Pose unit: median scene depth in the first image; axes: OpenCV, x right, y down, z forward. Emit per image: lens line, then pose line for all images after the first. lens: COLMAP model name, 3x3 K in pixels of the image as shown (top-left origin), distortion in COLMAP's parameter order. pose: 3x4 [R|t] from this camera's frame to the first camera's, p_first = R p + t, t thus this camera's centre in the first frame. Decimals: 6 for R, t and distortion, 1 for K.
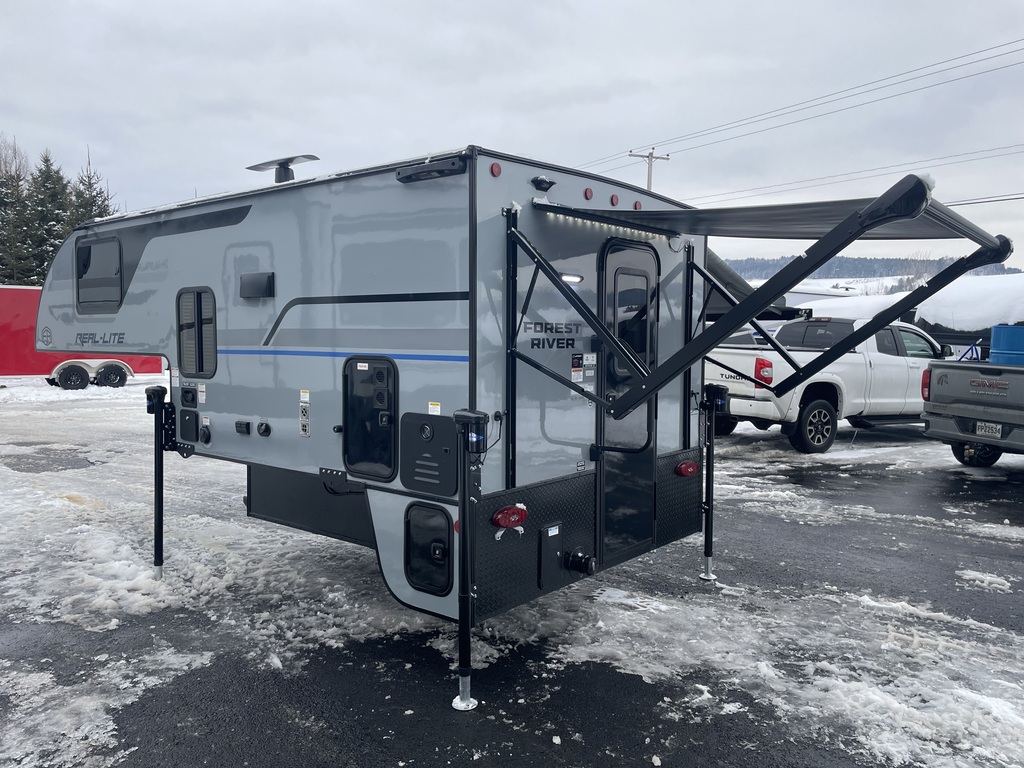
lens RADIAL K [[784.0, 0, 522.0], [0, 784.0, 380.0], [0, 0, 1]] dist [0.078674, -0.100968]
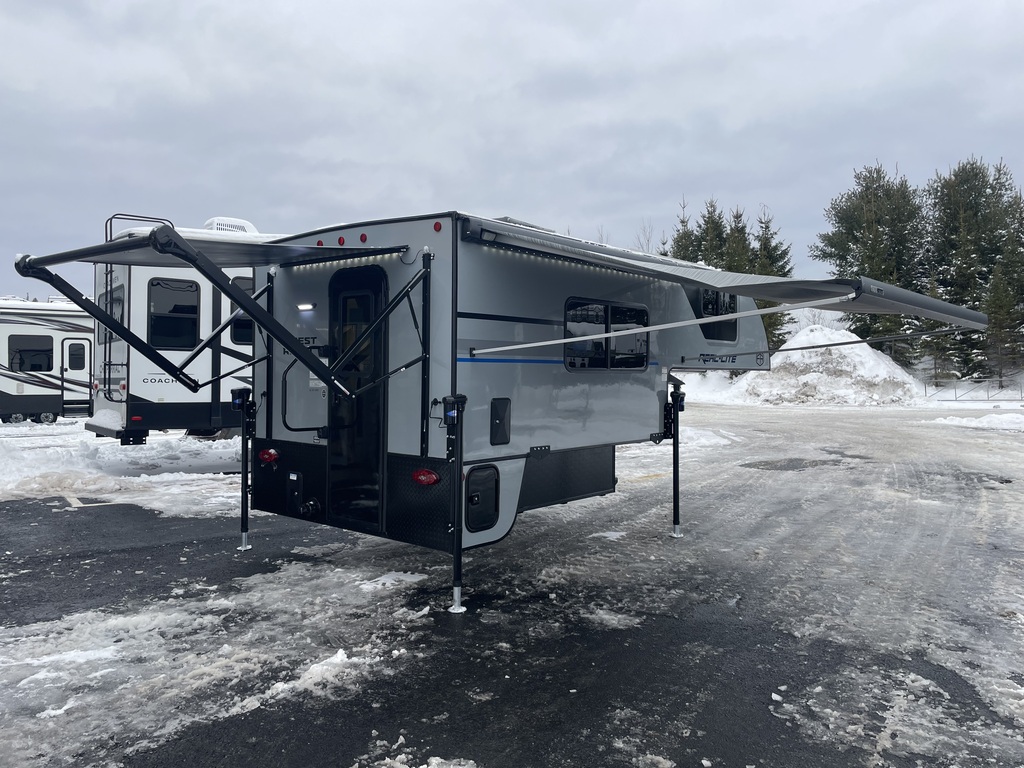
lens RADIAL K [[780.4, 0, 512.7], [0, 780.4, 369.6], [0, 0, 1]] dist [0.074389, -0.079489]
pose [[-0.028072, -0.003533, -0.999600, 1.461910], [-0.066534, 0.997783, -0.001658, -0.034115], [0.997389, 0.066461, -0.028245, 1.387136]]
